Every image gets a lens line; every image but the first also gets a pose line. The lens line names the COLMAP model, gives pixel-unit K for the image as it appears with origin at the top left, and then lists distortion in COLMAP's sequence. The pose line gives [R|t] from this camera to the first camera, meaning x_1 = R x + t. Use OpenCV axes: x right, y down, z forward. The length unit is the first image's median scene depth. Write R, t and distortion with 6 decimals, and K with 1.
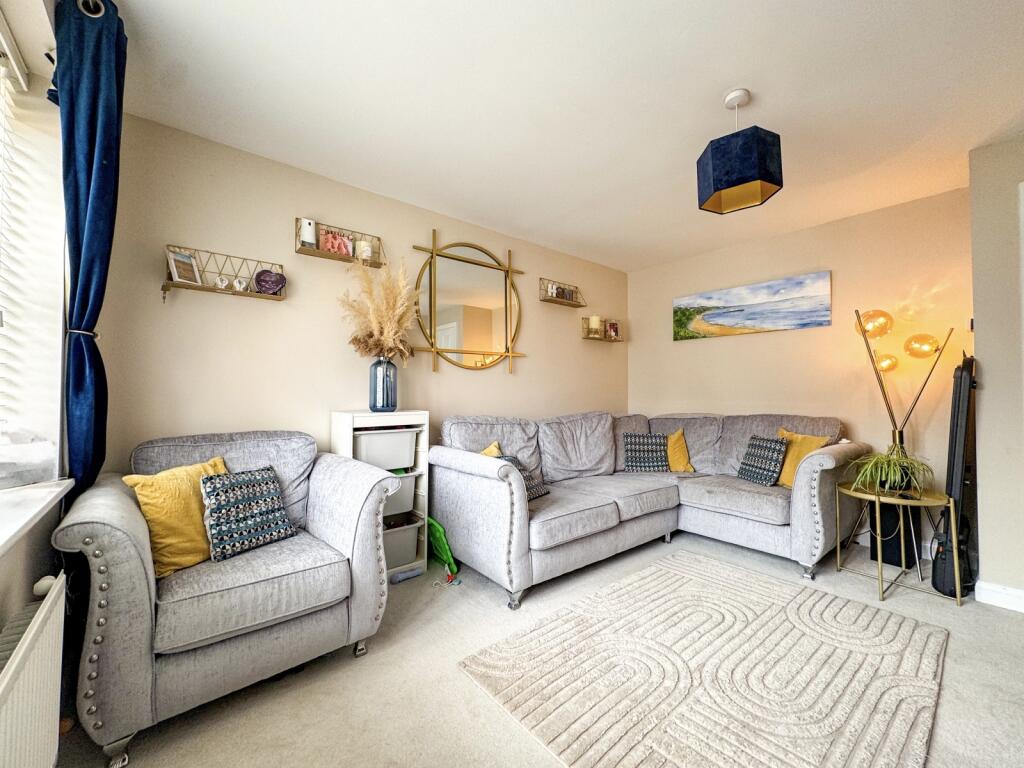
lens RADIAL K [[410.1, 0, 509.4], [0, 410.1, 382.9], [0, 0, 1]] dist [-0.000338, 0.000041]
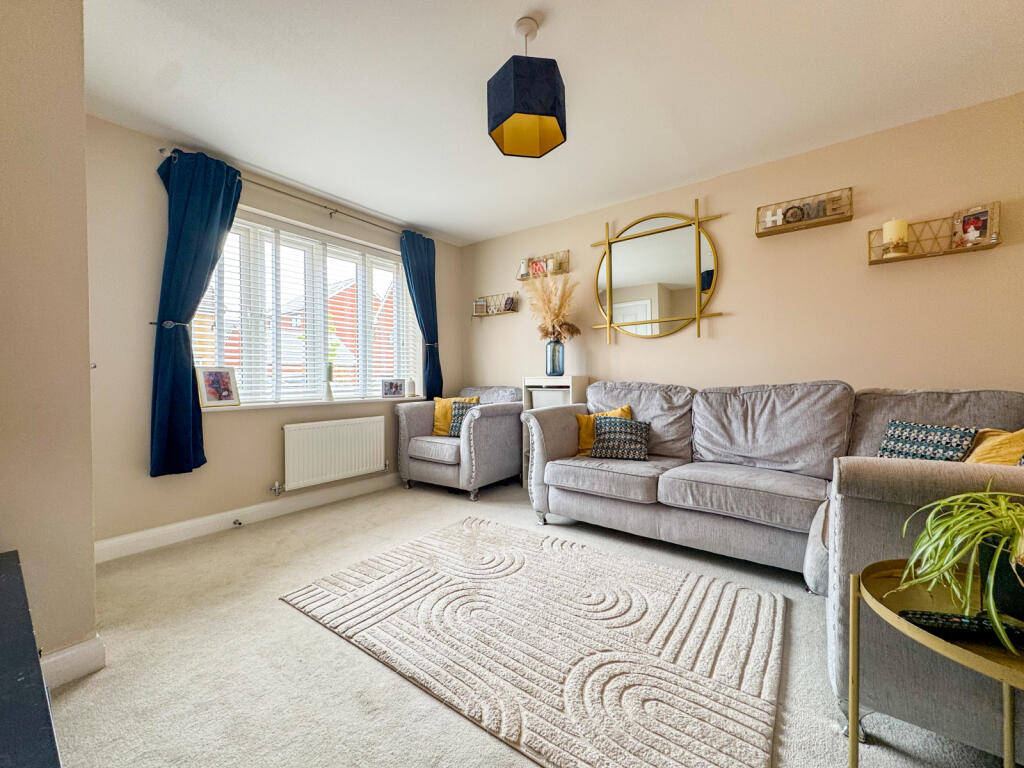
lens RADIAL K [[410.1, 0, 509.4], [0, 410.1, 382.9], [0, 0, 1]] dist [-0.000338, 0.000041]
pose [[0.228827, 0.005918, -0.973449, 0.868381], [0.031724, 0.999405, 0.013533, 0.056513], [0.972950, -0.033979, 0.228503, 0.431432]]
